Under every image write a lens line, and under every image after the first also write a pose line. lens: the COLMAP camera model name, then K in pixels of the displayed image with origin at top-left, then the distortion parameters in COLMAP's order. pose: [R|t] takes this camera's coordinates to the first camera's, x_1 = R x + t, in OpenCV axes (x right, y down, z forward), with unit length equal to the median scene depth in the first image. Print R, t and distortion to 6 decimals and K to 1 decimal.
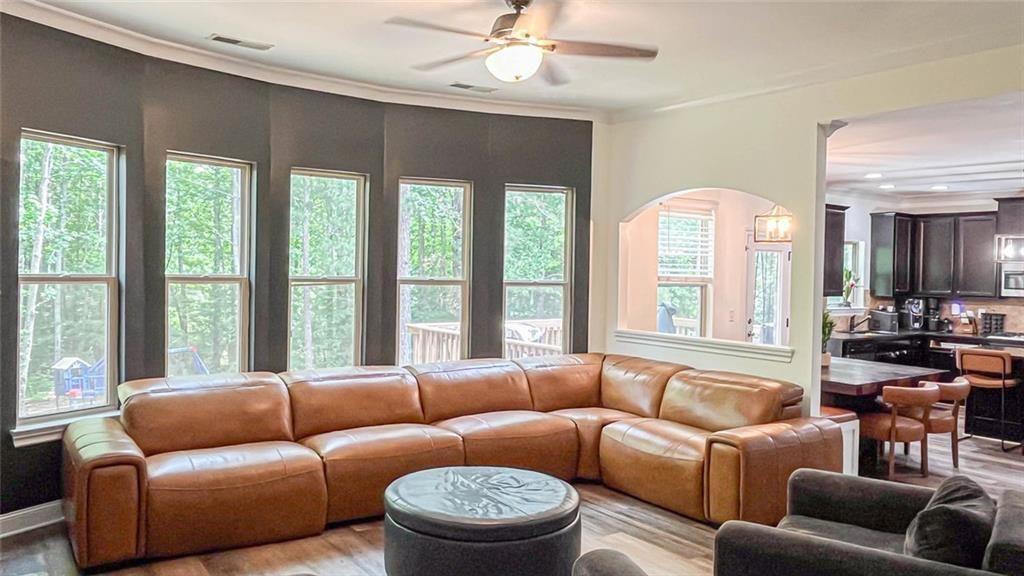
lens RADIAL K [[742.2, 0, 511.3], [0, 742.2, 280.5], [0, 0, 1]] dist [0.005023, 0.000600]
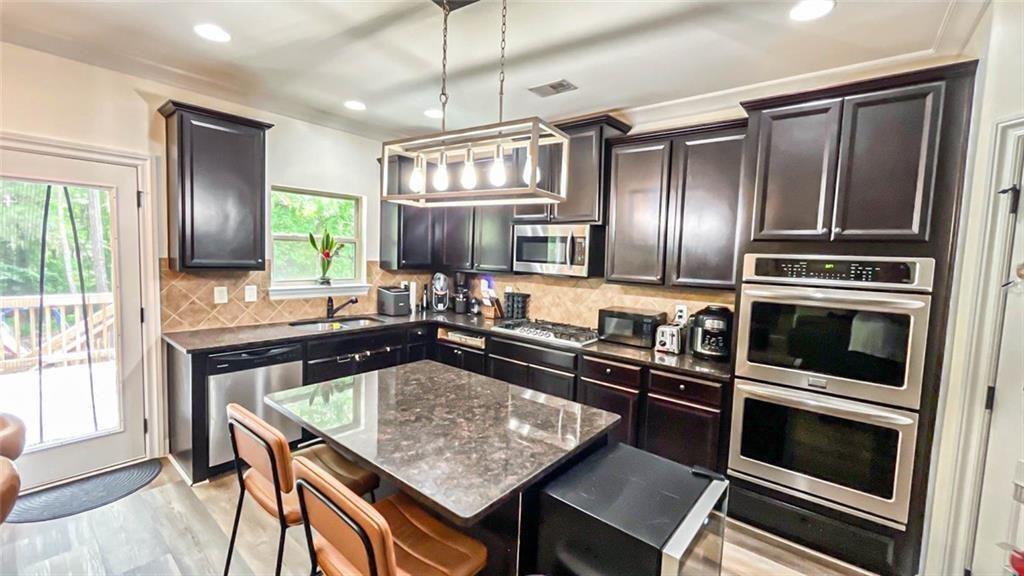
lens RADIAL K [[422.0, 0, 510.2], [0, 422.0, 287.2], [0, 0, 1]] dist [-0.003015, -0.000199]
pose [[0.972208, -0.001759, 0.234112, 0.532738], [-0.014829, 0.997501, 0.069074, 0.007729], [-0.233648, -0.070626, 0.969753, 0.569748]]
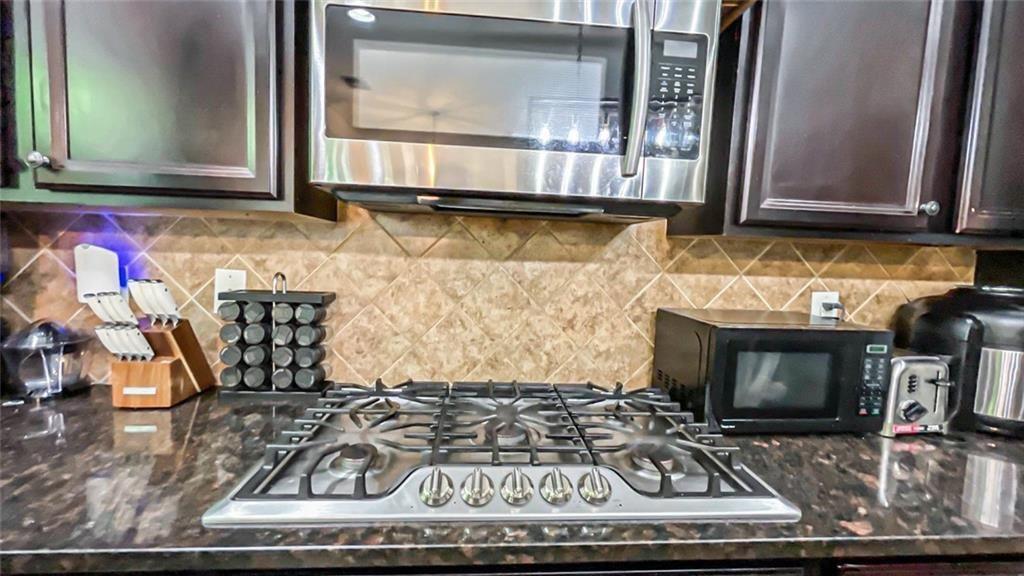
lens RADIAL K [[422.0, 0, 511.7], [0, 422.0, 288.2], [0, 0, 1]] dist [-0.003015, -0.000199]
pose [[0.546044, -0.060699, 0.835554, 0.580841], [-0.012338, 0.996681, 0.080467, 0.033065], [-0.837665, -0.054248, 0.543483, 0.875807]]
